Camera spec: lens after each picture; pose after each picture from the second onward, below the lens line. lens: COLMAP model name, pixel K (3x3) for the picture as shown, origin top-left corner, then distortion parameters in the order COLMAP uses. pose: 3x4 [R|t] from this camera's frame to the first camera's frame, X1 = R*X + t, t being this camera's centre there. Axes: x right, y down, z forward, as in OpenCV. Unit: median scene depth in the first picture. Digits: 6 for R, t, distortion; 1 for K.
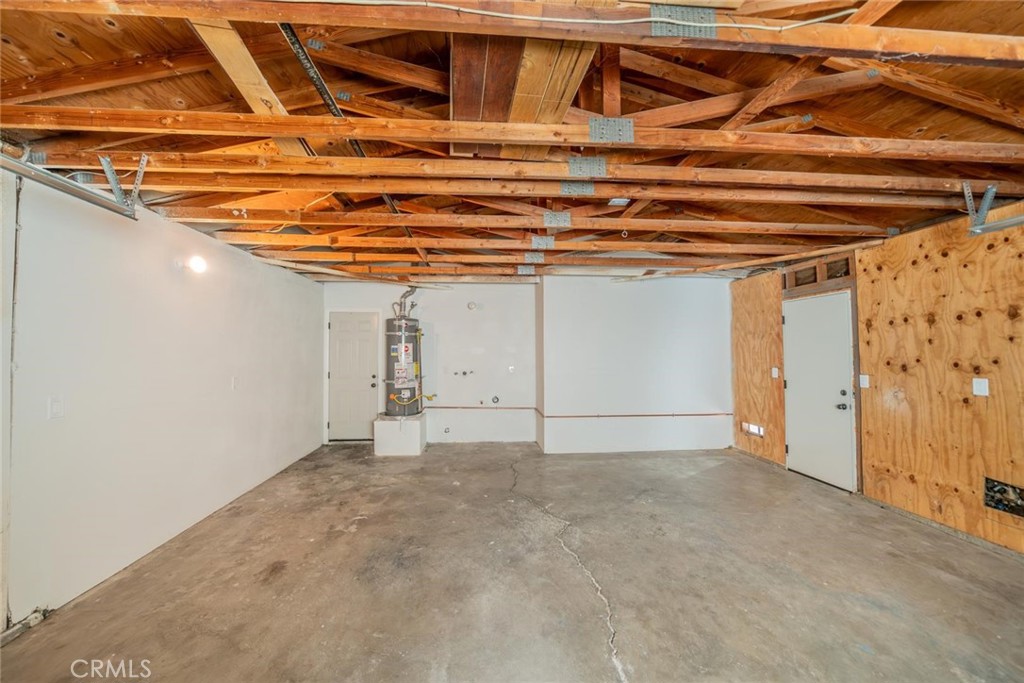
lens RADIAL K [[369.2, 0, 512.0], [0, 369.2, 341.5], [0, 0, 1]] dist [-0.001349, -0.000182]
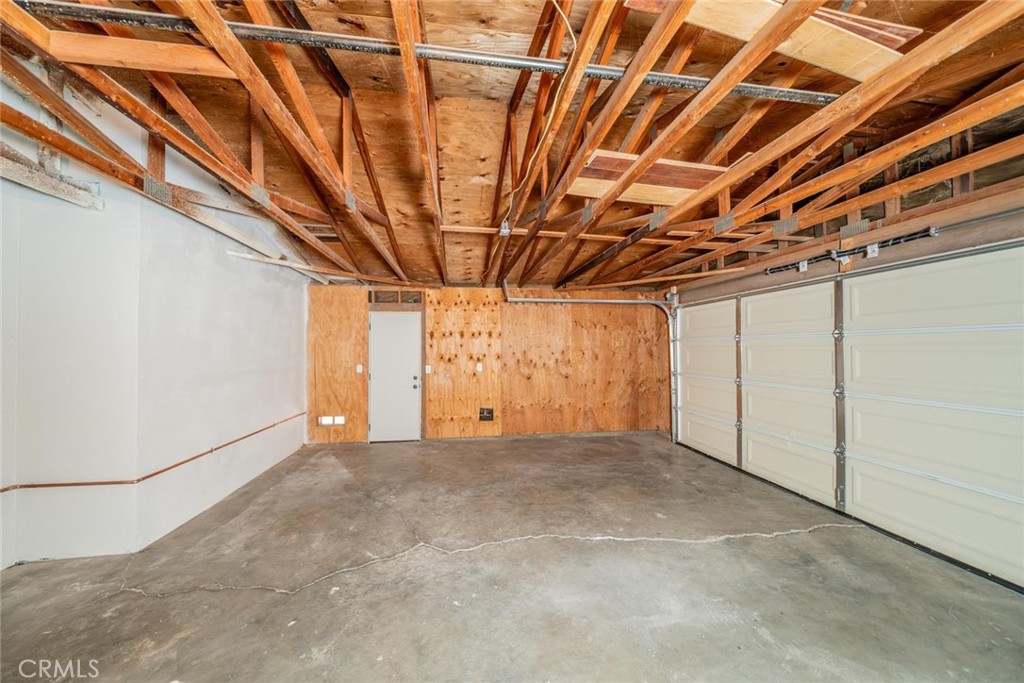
lens RADIAL K [[348.2, 0, 512.0], [0, 348.2, 341.5], [0, 0, 1]] dist [-0.000336, 0.000069]
pose [[-0.080105, 0.025302, 0.996465, -0.628541], [-0.024679, 0.999321, -0.027359, 0.017434], [-0.996481, -0.026784, -0.079426, 0.756087]]
